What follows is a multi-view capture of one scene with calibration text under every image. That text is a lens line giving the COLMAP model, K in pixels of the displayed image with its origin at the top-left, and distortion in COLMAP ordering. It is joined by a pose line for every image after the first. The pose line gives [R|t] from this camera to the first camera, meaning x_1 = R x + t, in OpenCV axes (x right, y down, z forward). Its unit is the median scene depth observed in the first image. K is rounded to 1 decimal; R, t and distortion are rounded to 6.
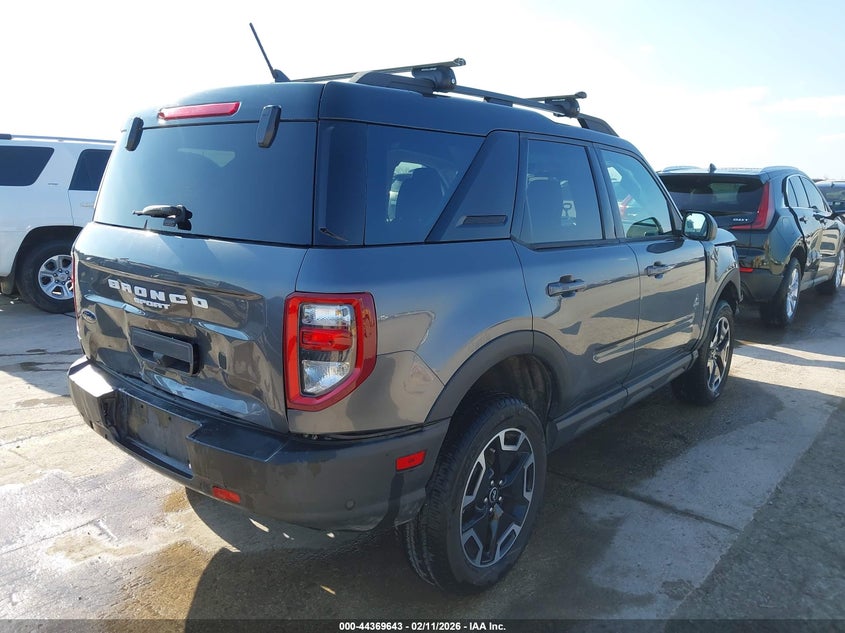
lens RADIAL K [[695.0, 0, 422.5], [0, 695.0, 316.5], [0, 0, 1]] dist [0.012702, 0.002424]
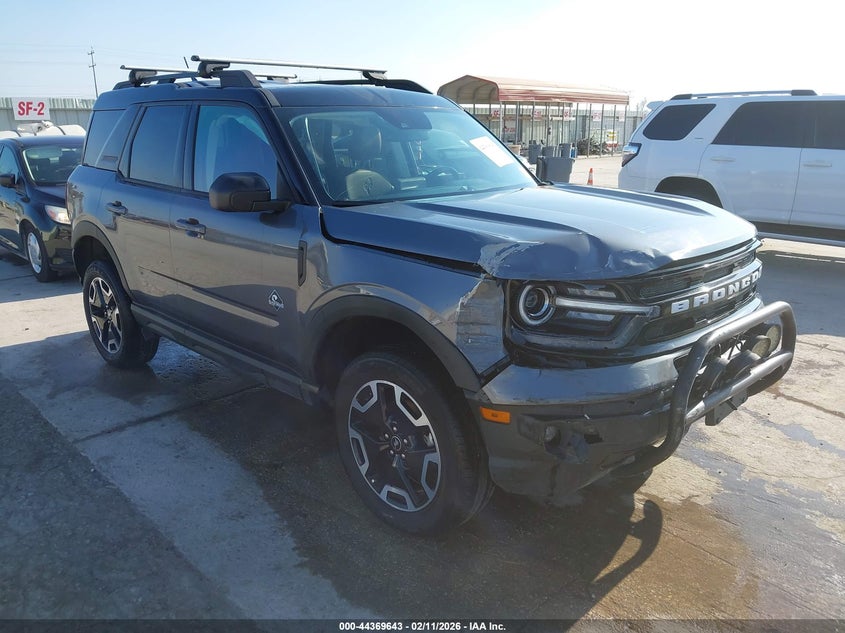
lens RADIAL K [[695.0, 0, 422.5], [0, 695.0, 316.5], [0, 0, 1]] dist [0.012702, 0.002424]
pose [[-0.130749, 0.249377, -0.959540, 1.635841], [-0.186019, 0.944488, 0.270812, -0.357373], [0.973808, 0.213901, -0.077102, 1.828753]]
